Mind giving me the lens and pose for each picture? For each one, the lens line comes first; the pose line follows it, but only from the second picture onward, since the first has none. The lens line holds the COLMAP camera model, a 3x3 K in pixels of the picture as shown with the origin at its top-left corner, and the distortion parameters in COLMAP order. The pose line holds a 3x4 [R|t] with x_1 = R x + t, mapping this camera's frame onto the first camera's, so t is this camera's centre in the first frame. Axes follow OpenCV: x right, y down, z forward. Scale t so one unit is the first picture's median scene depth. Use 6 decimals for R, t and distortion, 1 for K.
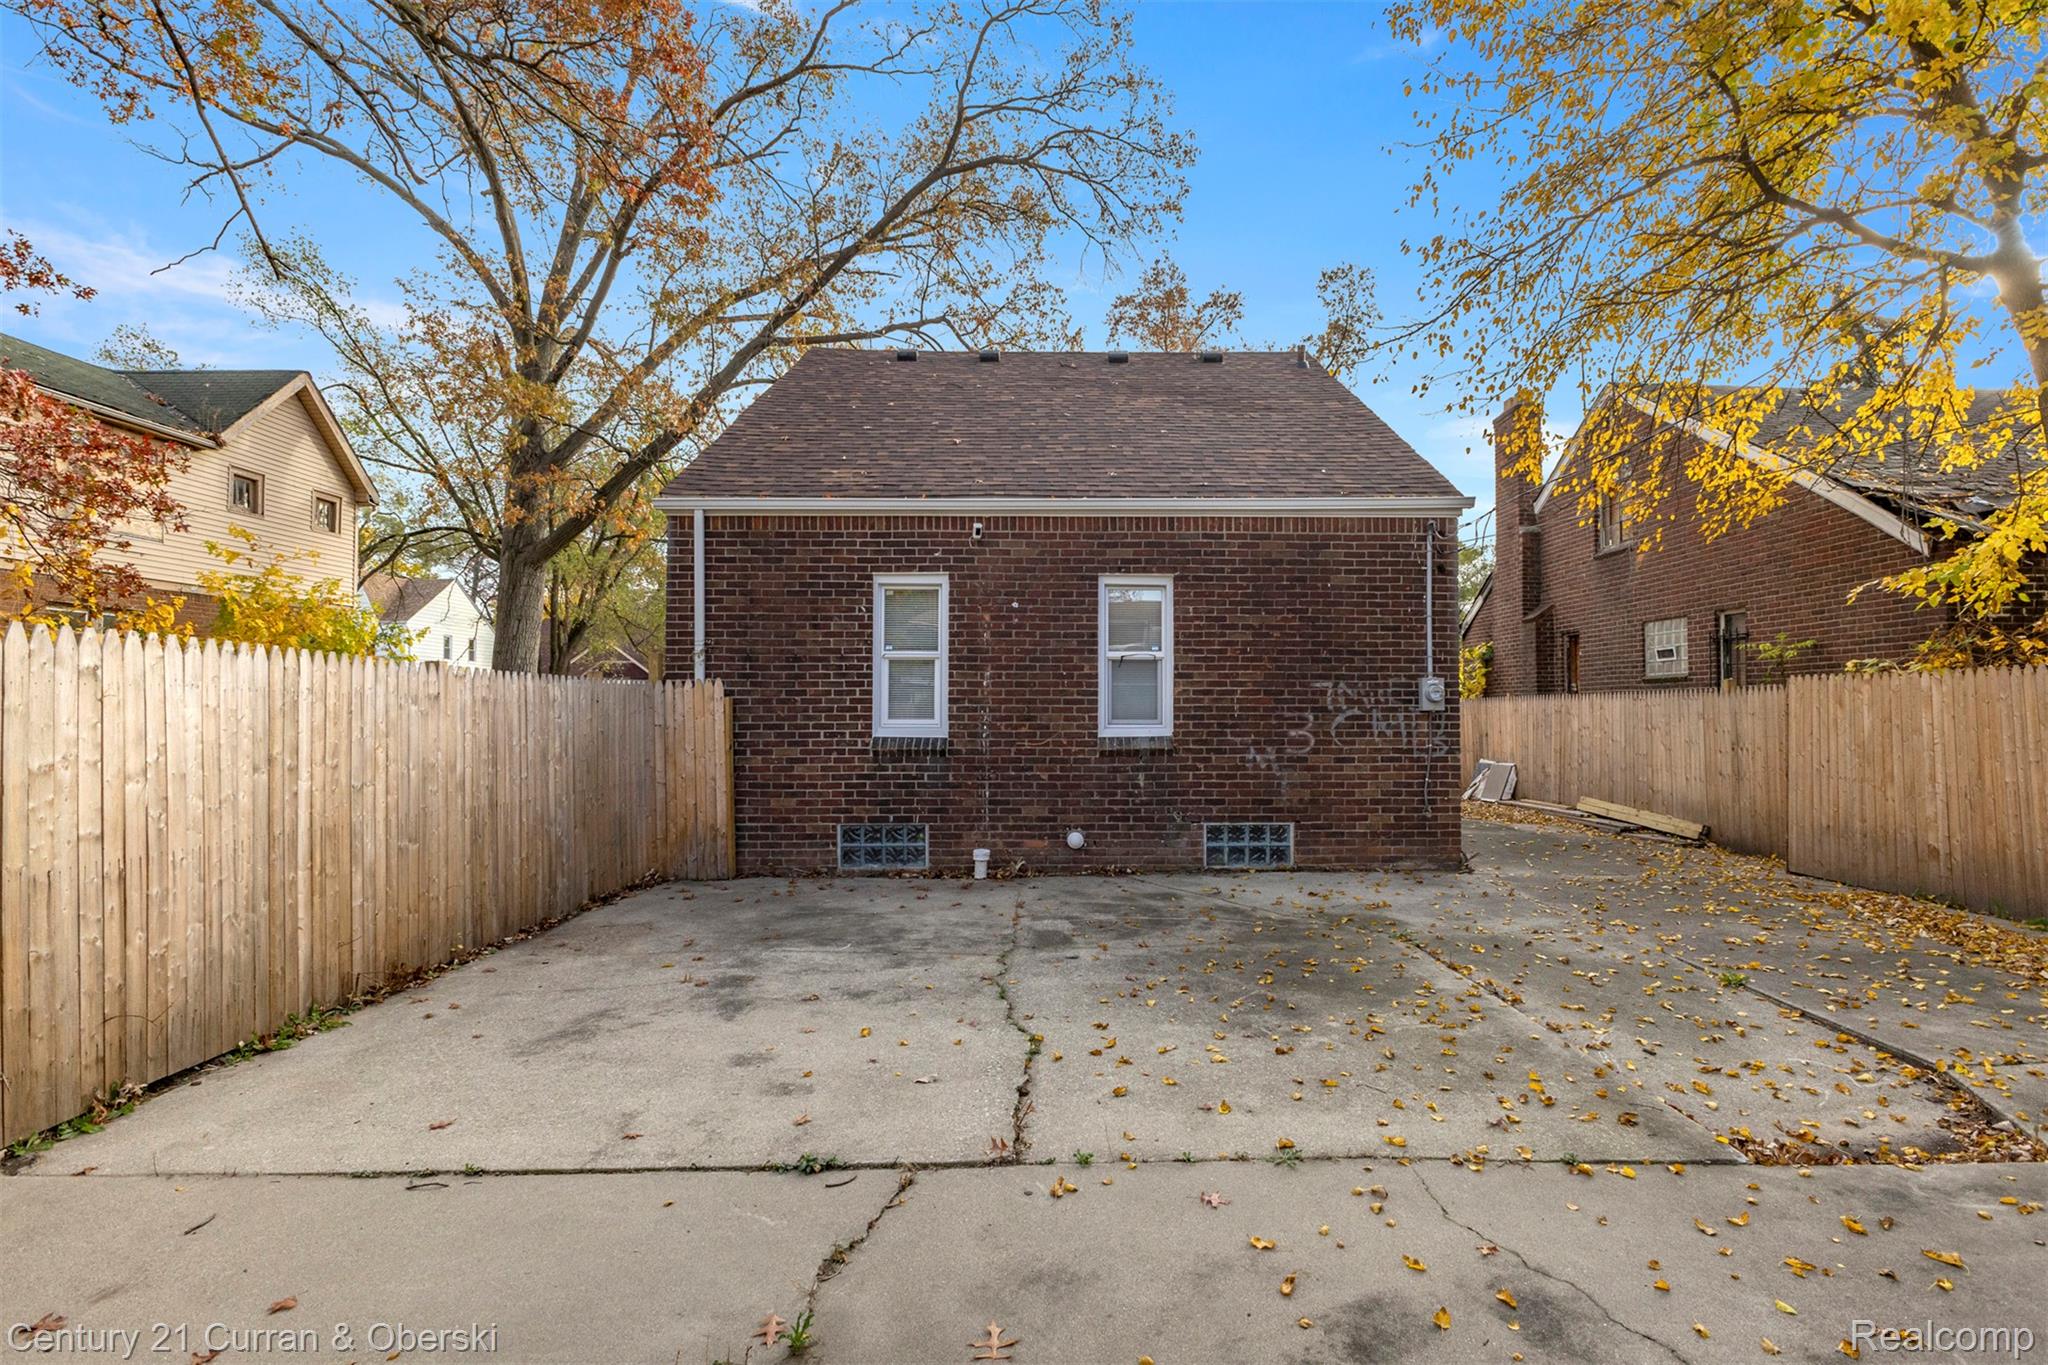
lens RADIAL K [[1001.6, 0, 1026.8], [0, 1001.6, 692.5], [0, 0, 1]] dist [-0.003748, 0.000622]
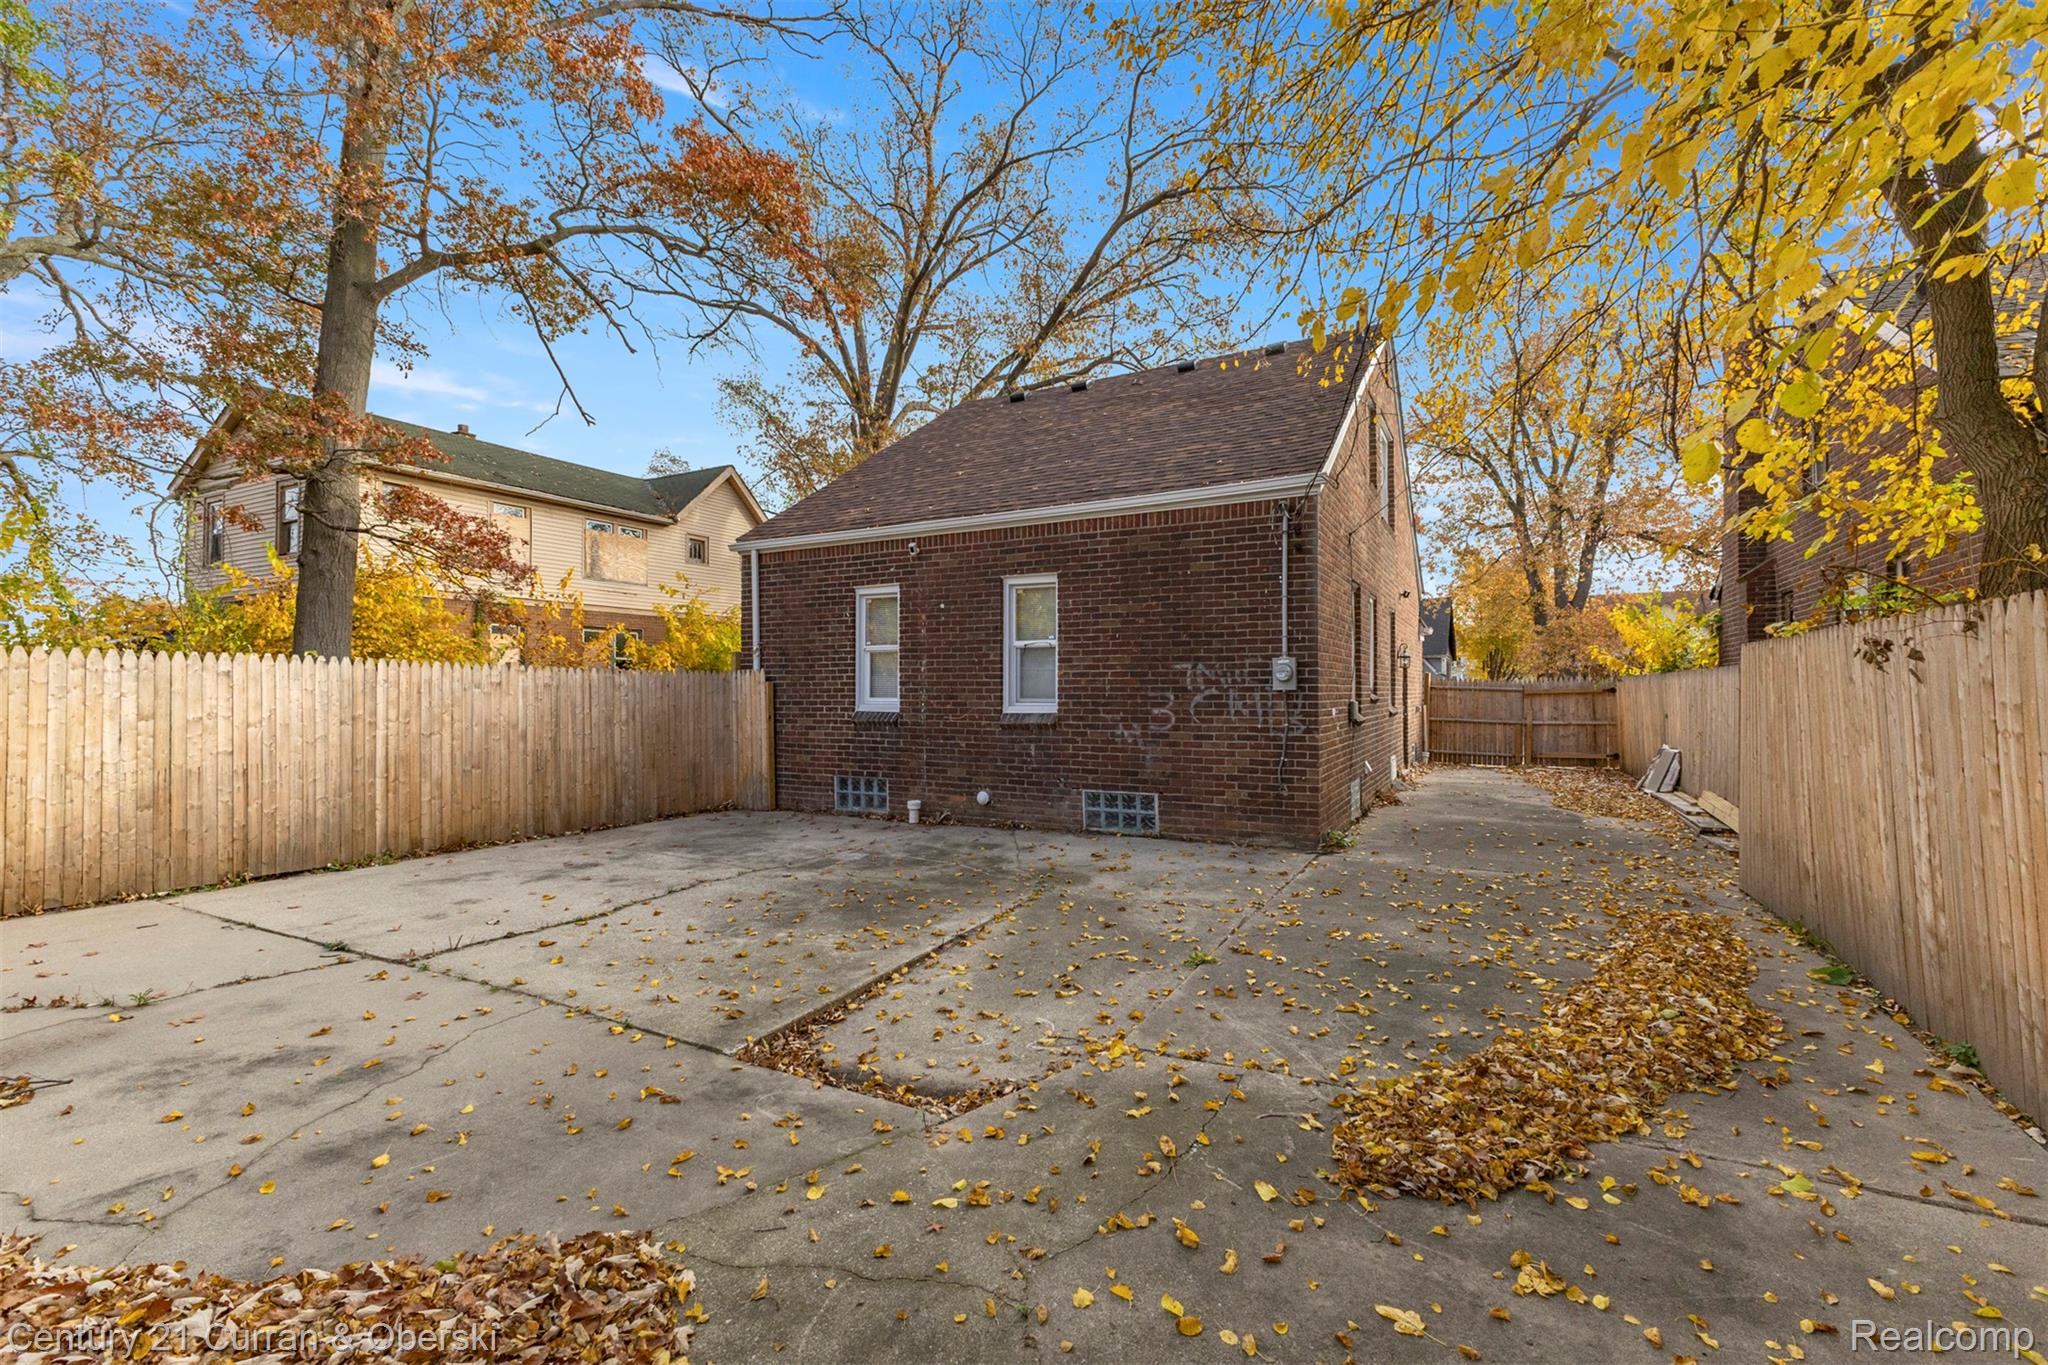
lens RADIAL K [[894.8, 0, 1024.2], [0, 894.8, 691.5], [0, 0, 1]] dist [0.005112, -0.000220]
pose [[0.865992, -0.001090, -0.500057, 0.628211], [0.010902, 0.999801, 0.016701, 0.001334], [0.499939, -0.019915, 0.865831, 0.088819]]
